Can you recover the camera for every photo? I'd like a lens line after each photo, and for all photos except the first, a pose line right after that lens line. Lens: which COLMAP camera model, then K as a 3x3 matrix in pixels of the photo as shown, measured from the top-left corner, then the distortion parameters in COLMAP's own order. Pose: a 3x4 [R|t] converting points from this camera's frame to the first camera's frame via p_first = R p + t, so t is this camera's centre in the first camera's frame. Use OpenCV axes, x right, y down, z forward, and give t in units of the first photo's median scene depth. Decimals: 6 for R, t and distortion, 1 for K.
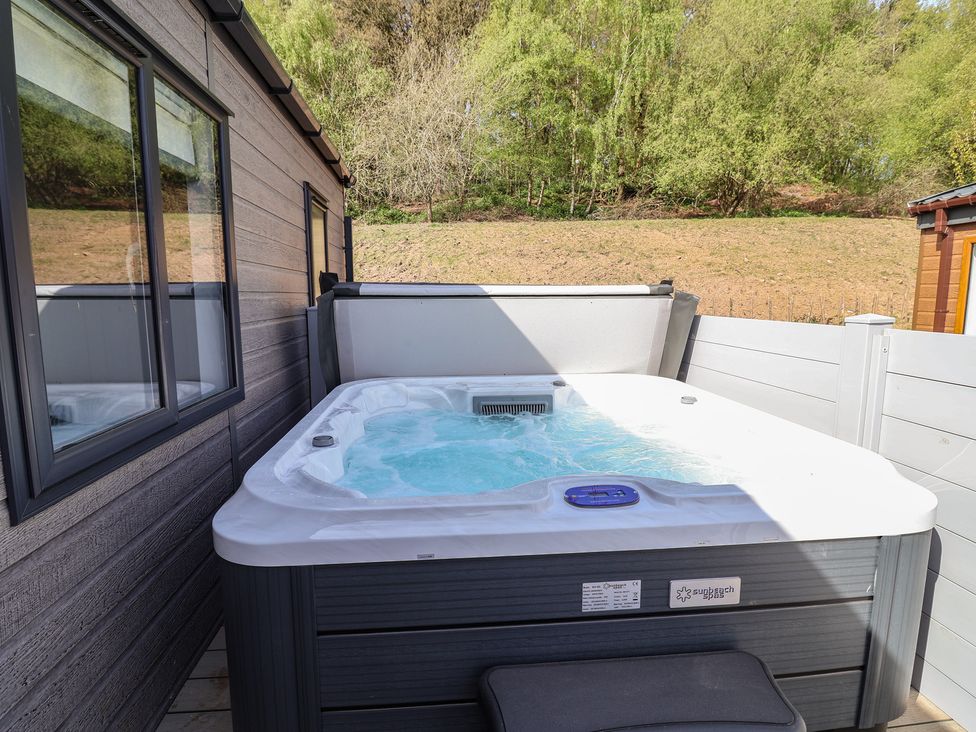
lens RADIAL K [[527.1, 0, 485.8], [0, 527.1, 359.3], [0, 0, 1]] dist [-0.004192, -0.005510]
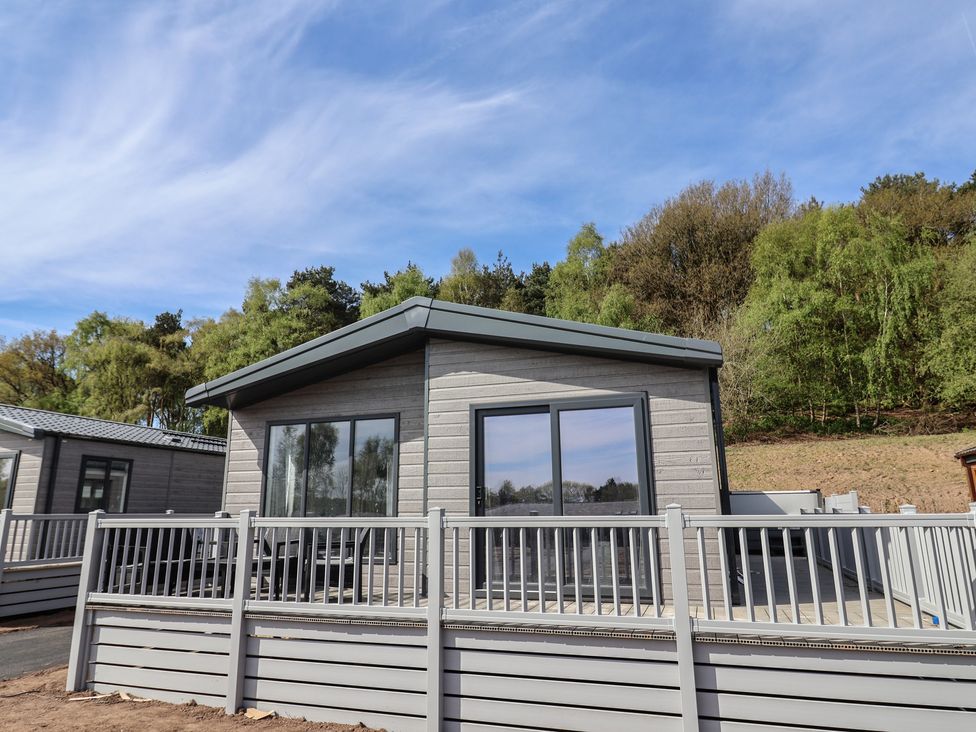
lens RADIAL K [[639.3, 0, 493.6], [0, 639.3, 356.0], [0, 0, 1]] dist [0.026144, 0.001855]
pose [[0.913205, -0.110448, -0.392247, 0.022865], [-0.037009, 0.936111, -0.349751, 0.093703], [0.405816, 0.333911, 0.850774, -0.595366]]
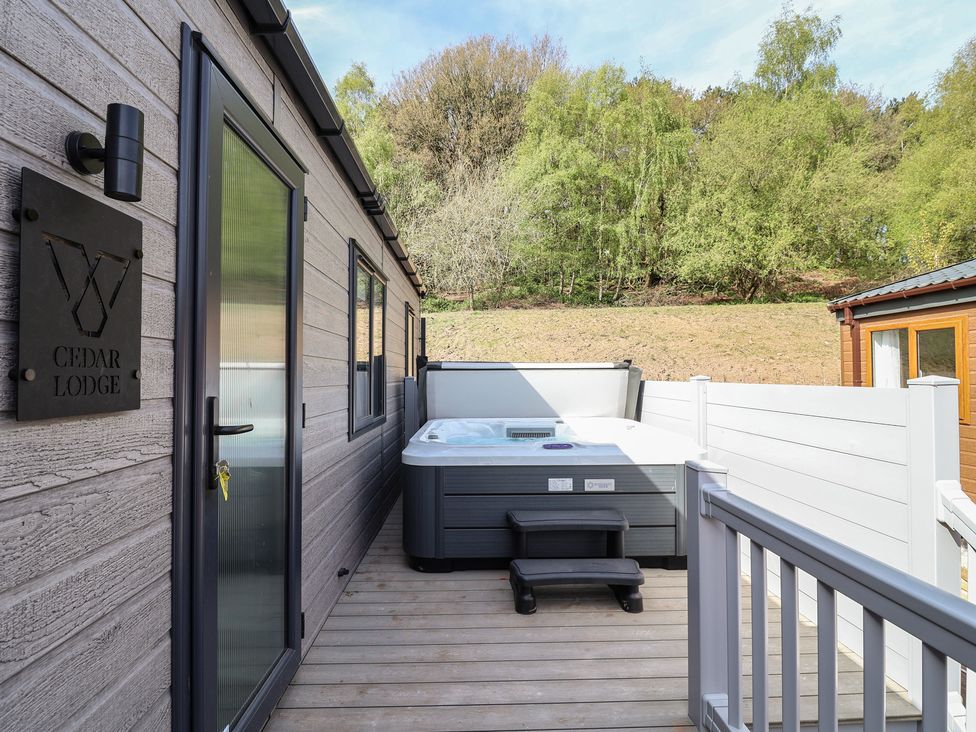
lens RADIAL K [[519.6, 0, 480.0], [0, 519.6, 360.5], [0, 0, 1]] dist [-0.014805, -0.000546]
pose [[0.996515, -0.002968, -0.083358, 0.003877], [-0.009471, 0.988878, -0.148429, 0.013746], [0.082871, 0.148701, 0.985404, -0.089219]]
